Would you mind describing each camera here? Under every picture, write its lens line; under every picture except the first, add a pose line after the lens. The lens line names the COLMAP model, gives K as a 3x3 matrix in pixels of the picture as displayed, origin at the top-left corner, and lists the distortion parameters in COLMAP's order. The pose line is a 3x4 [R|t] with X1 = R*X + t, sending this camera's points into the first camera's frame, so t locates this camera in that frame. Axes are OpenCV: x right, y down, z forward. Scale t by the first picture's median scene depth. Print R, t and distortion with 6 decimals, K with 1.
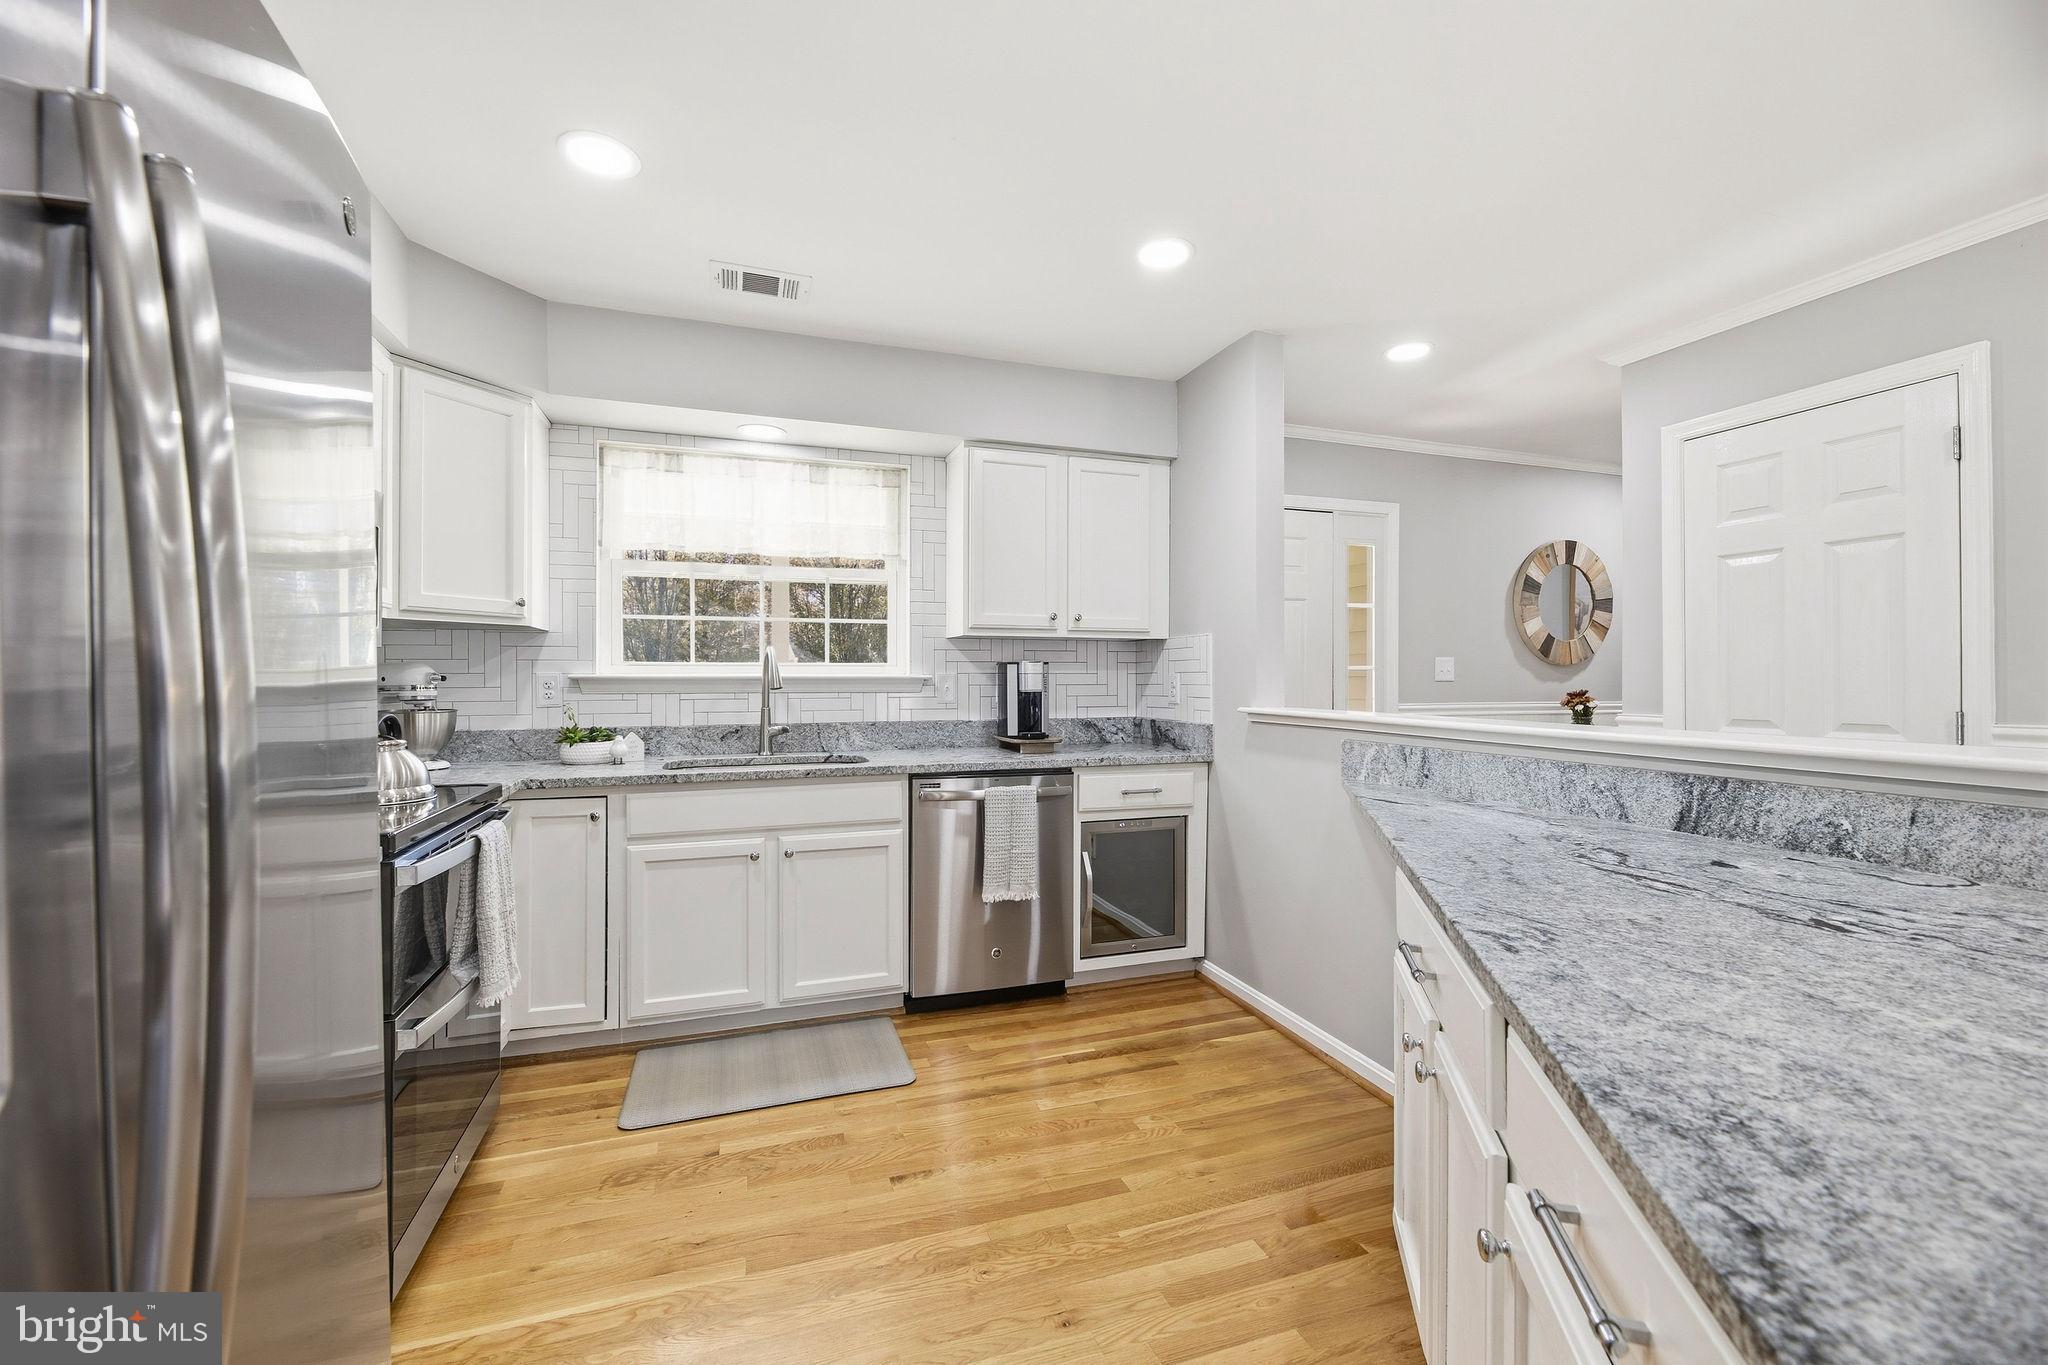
lens RADIAL K [[835.8, 0, 1014.5], [0, 835.8, 679.7], [0, 0, 1]] dist [-0.001116, -0.001698]
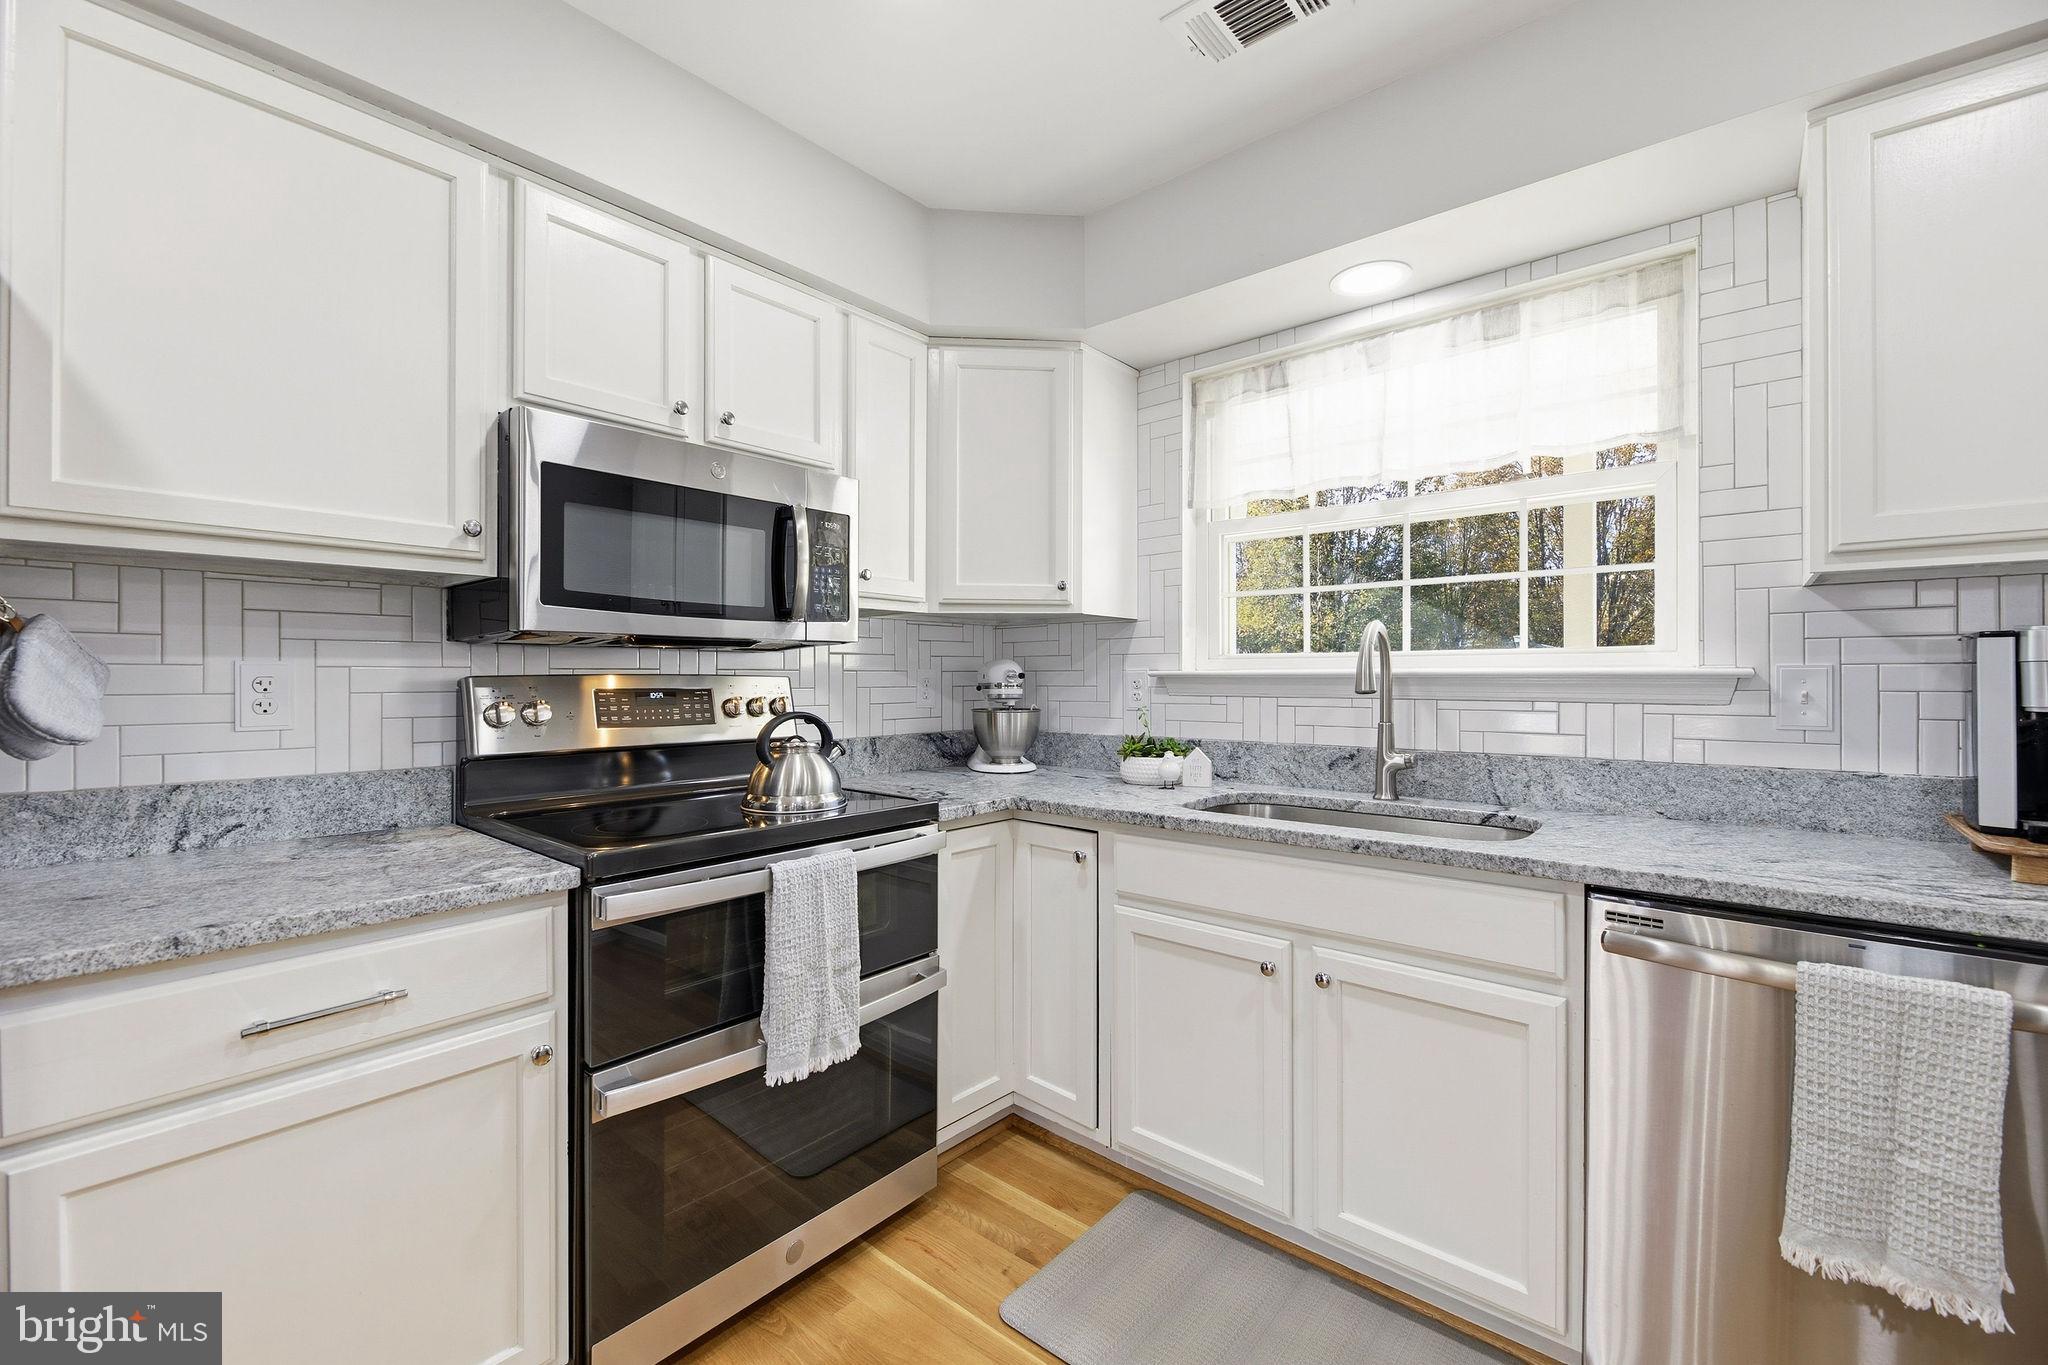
lens RADIAL K [[835.8, 0, 1030.9], [0, 835.8, 677.8], [0, 0, 1]] dist [-0.001116, -0.001698]
pose [[0.509838, 0.000809, -0.860270, 0.104585], [-0.003000, 0.999995, -0.000838, 0.001346], [0.860265, 0.003007, 0.509838, 0.463211]]
